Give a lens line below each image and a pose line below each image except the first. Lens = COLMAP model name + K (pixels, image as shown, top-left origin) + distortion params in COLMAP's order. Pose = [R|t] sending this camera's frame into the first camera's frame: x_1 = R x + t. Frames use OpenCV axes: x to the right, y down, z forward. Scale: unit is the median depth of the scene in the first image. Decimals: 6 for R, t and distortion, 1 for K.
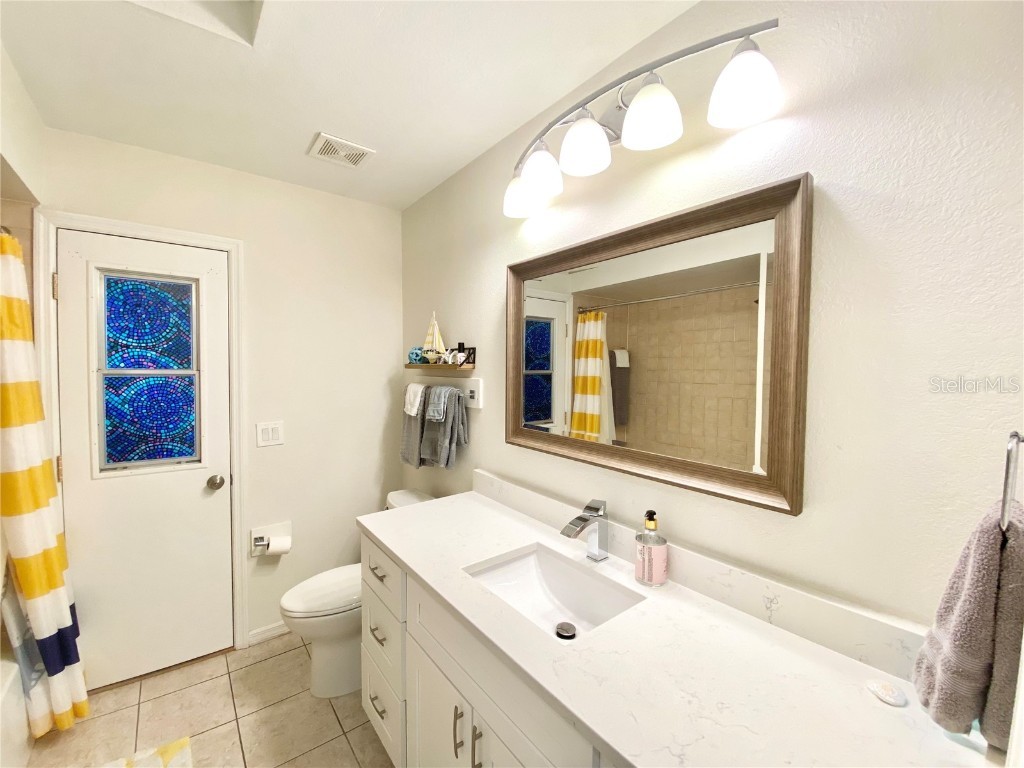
lens RADIAL K [[424.2, 0, 511.5], [0, 424.2, 380.5], [0, 0, 1]] dist [0.005671, -0.012478]
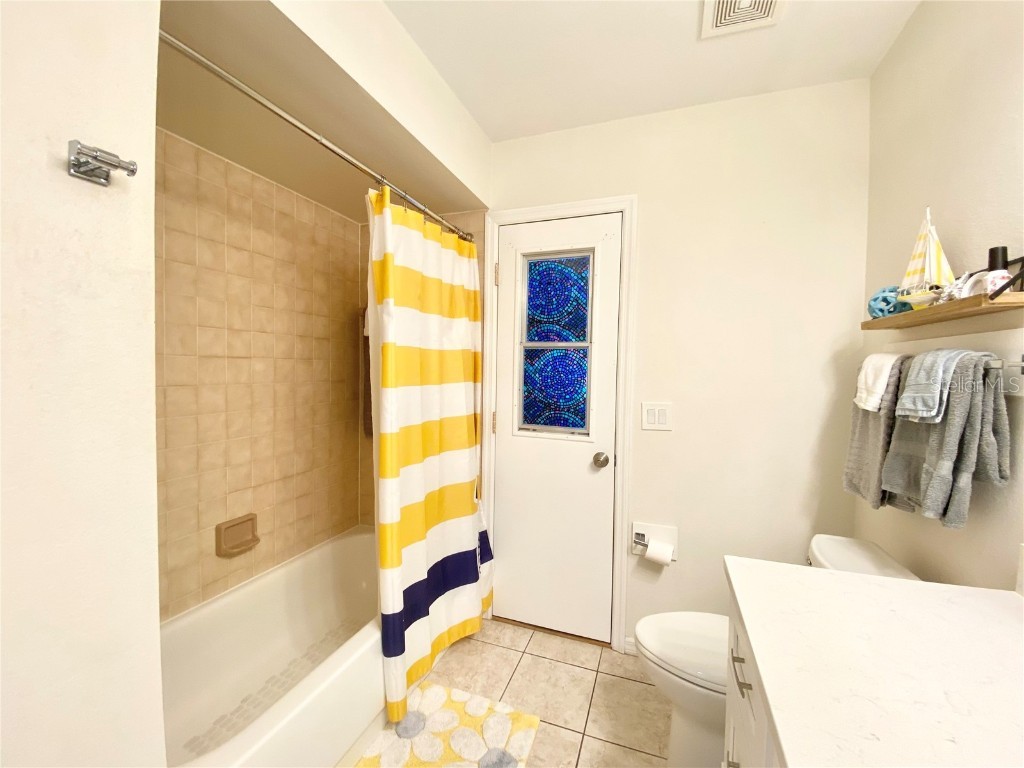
lens RADIAL K [[424.2, 0, 490.2], [0, 424.2, 373.6], [0, 0, 1]] dist [0.005671, -0.012478]
pose [[0.509121, 0.021617, -0.860424, -0.013142], [-0.038643, 0.999251, 0.002240, 0.057167], [0.859827, 0.032109, 0.509575, 0.314388]]
